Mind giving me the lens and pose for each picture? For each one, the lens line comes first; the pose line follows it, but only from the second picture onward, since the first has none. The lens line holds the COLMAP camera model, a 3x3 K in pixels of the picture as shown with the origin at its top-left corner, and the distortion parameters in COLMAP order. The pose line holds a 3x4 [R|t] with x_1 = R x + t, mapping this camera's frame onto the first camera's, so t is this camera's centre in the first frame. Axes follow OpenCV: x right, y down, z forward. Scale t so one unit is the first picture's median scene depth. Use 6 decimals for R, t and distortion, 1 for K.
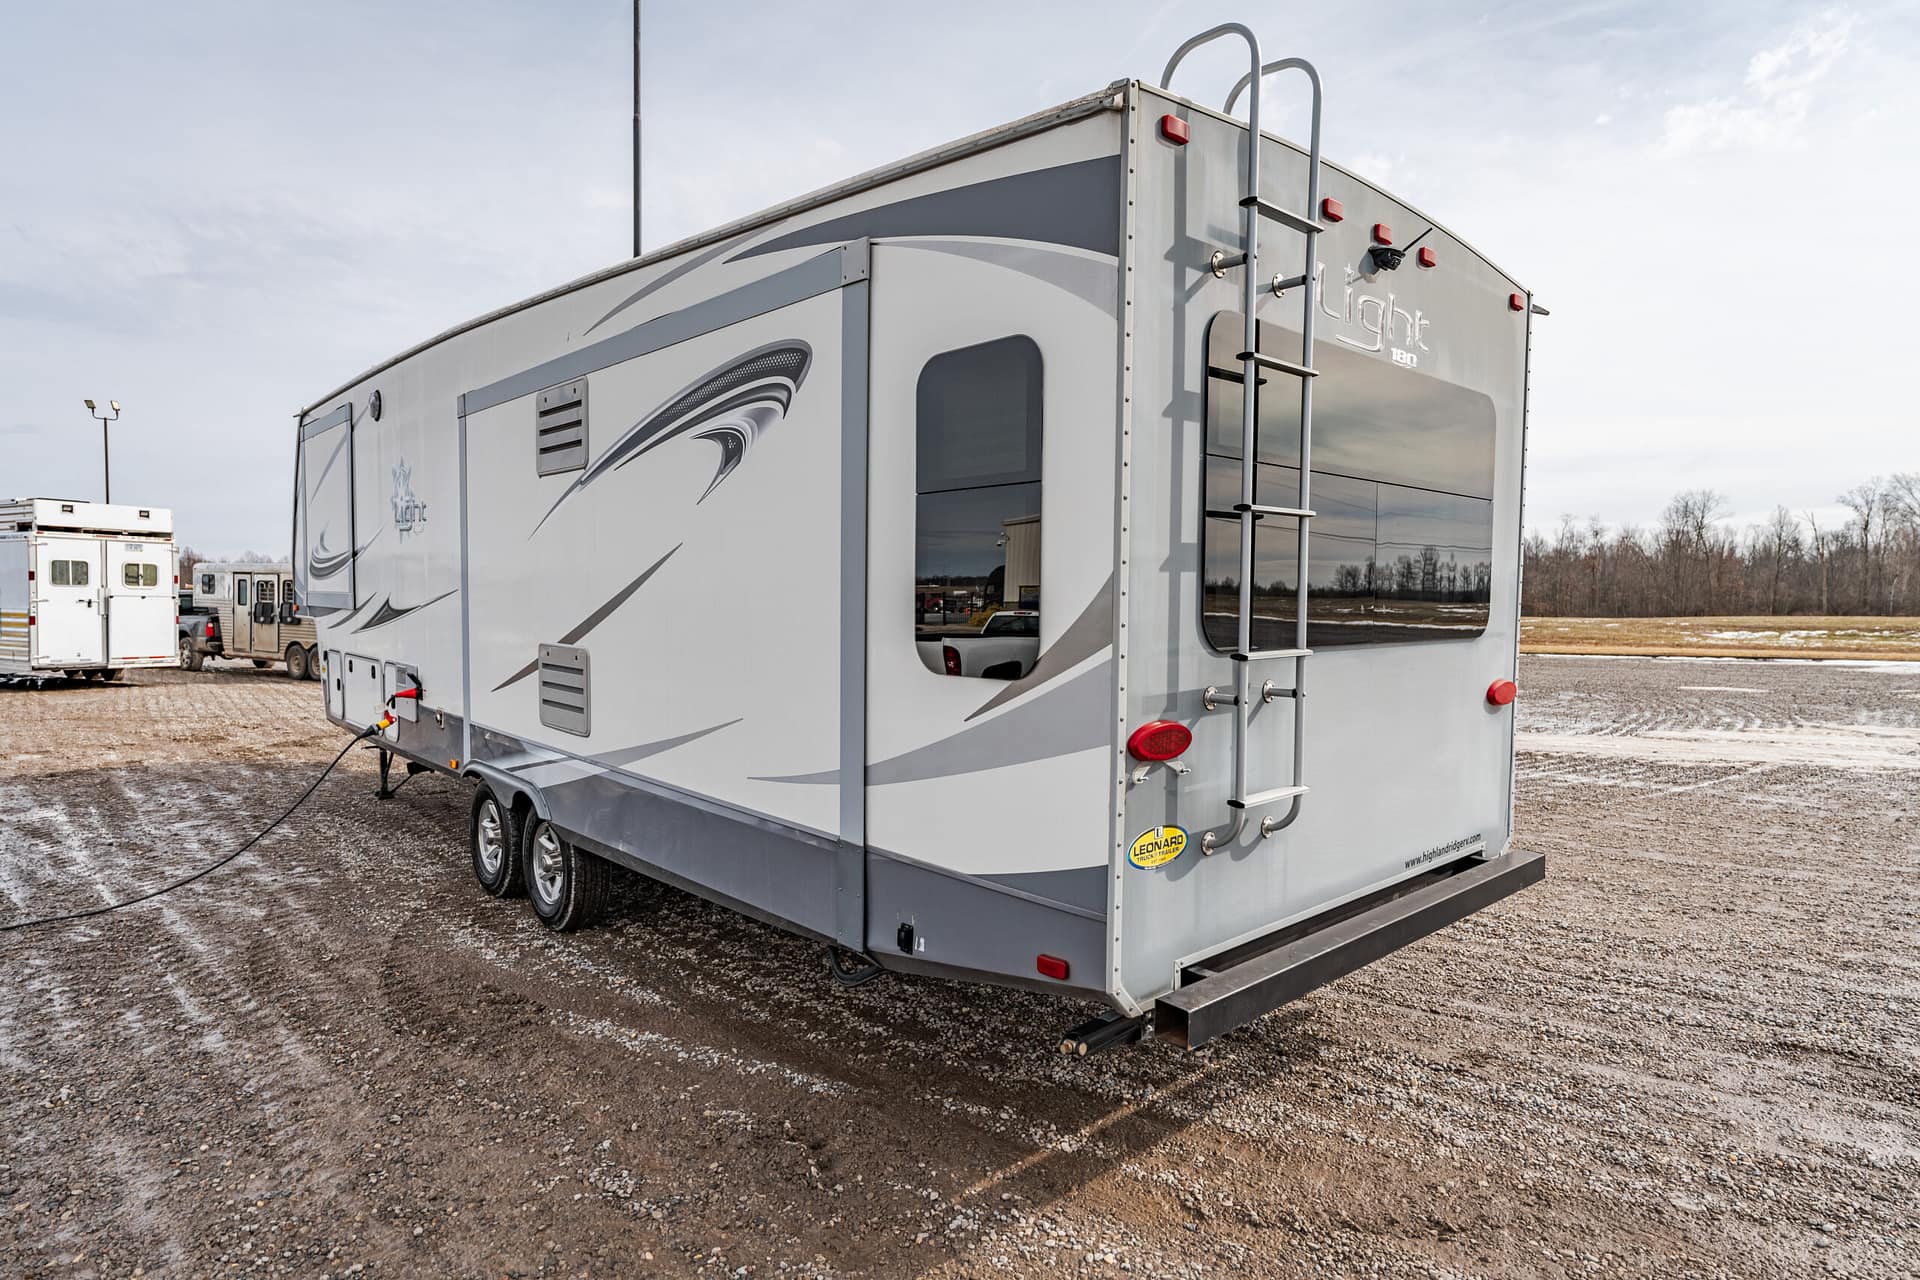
lens RADIAL K [[1080.0, 0, 952.3], [0, 1080.0, 649.3], [0, 0, 1]] dist [0.004489, -0.000555]
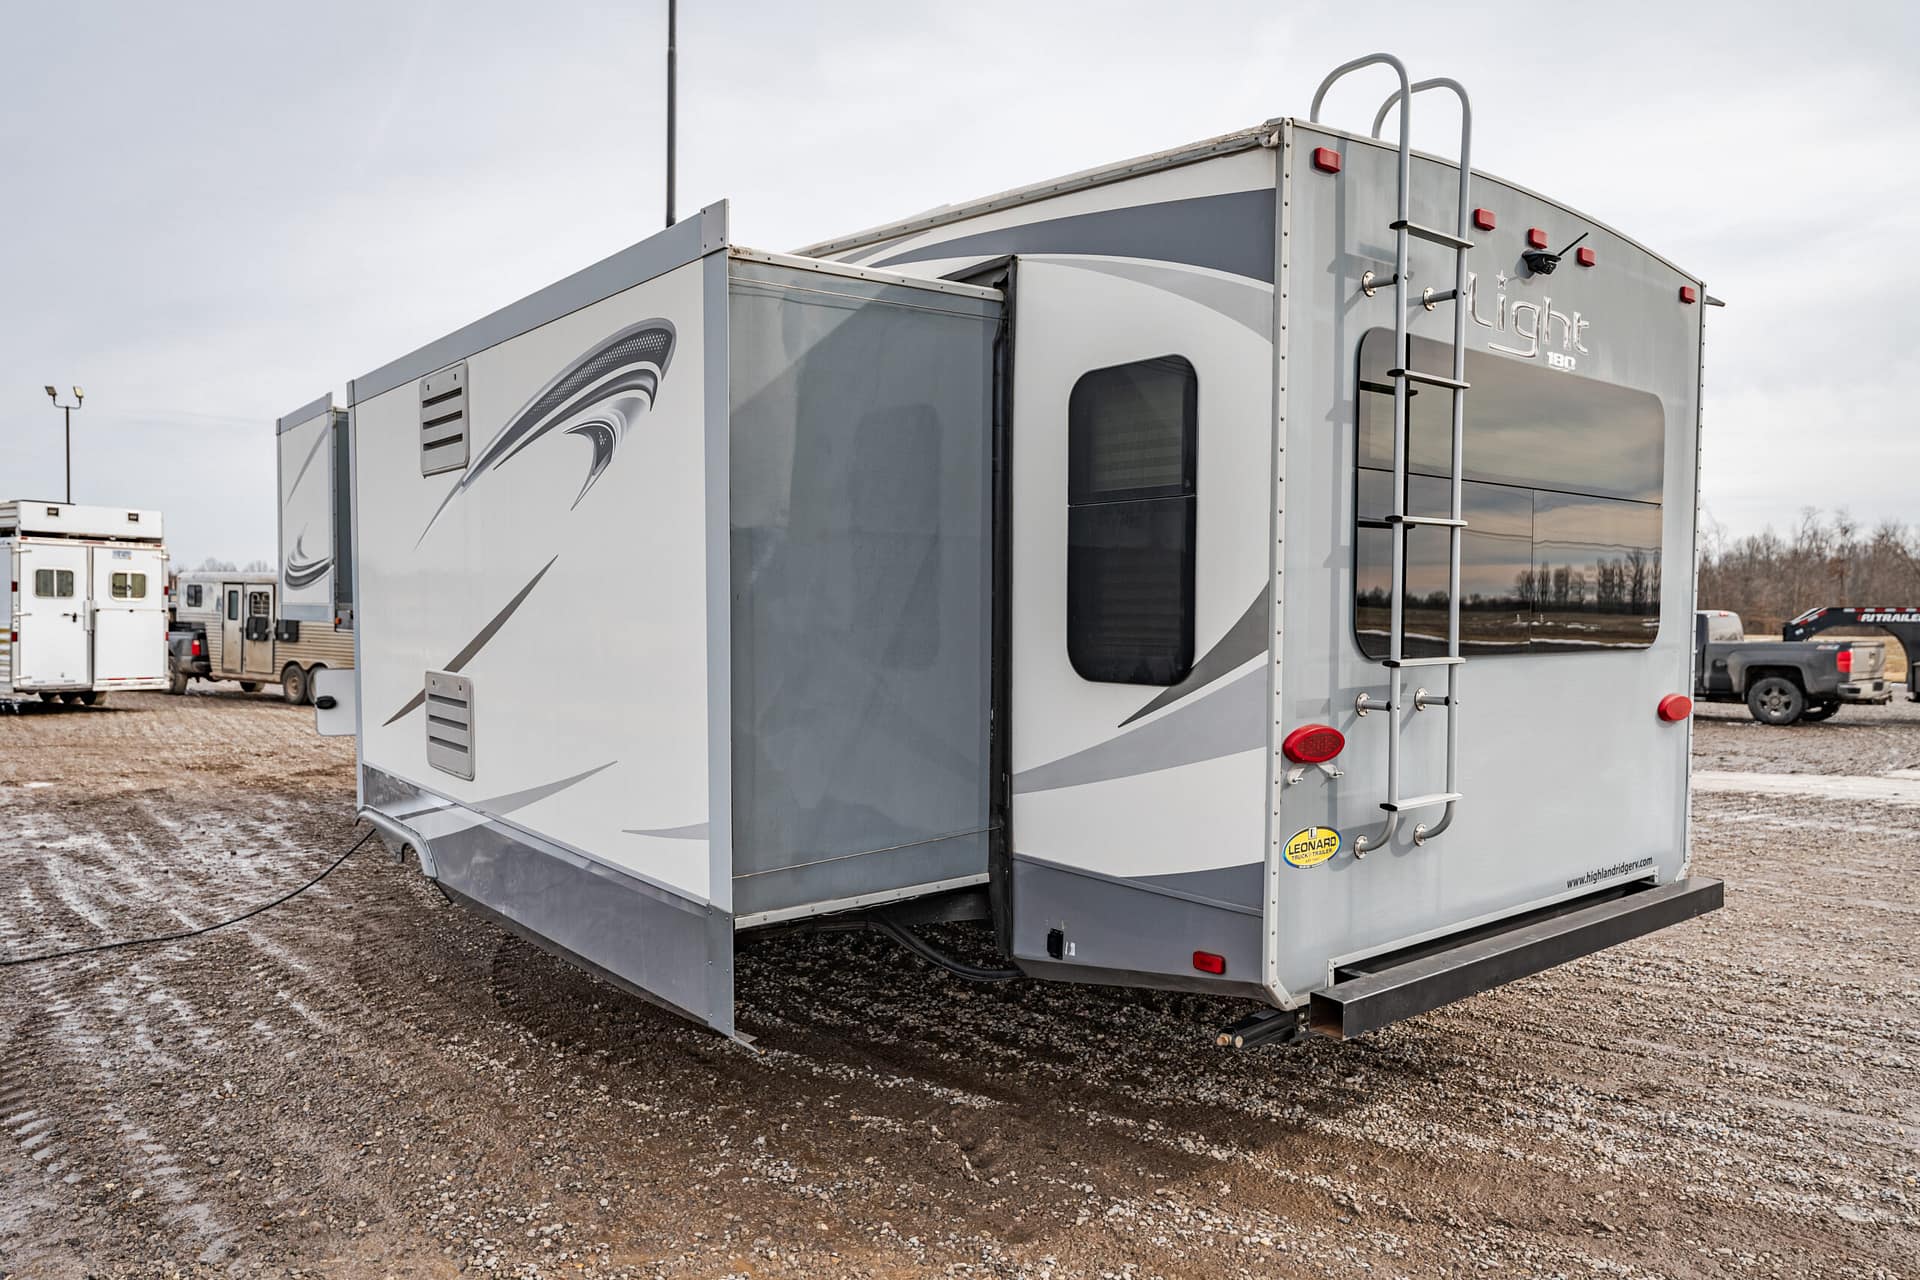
lens RADIAL K [[1245.4, 0, 964.8], [0, 1245.4, 645.3], [0, 0, 1]] dist [-0.004652, 0.009387]
pose [[0.997639, 0.001457, -0.068655, -0.049502], [-0.002802, 0.999806, -0.019512, 0.012117], [0.068613, 0.019658, 0.997450, -0.179043]]
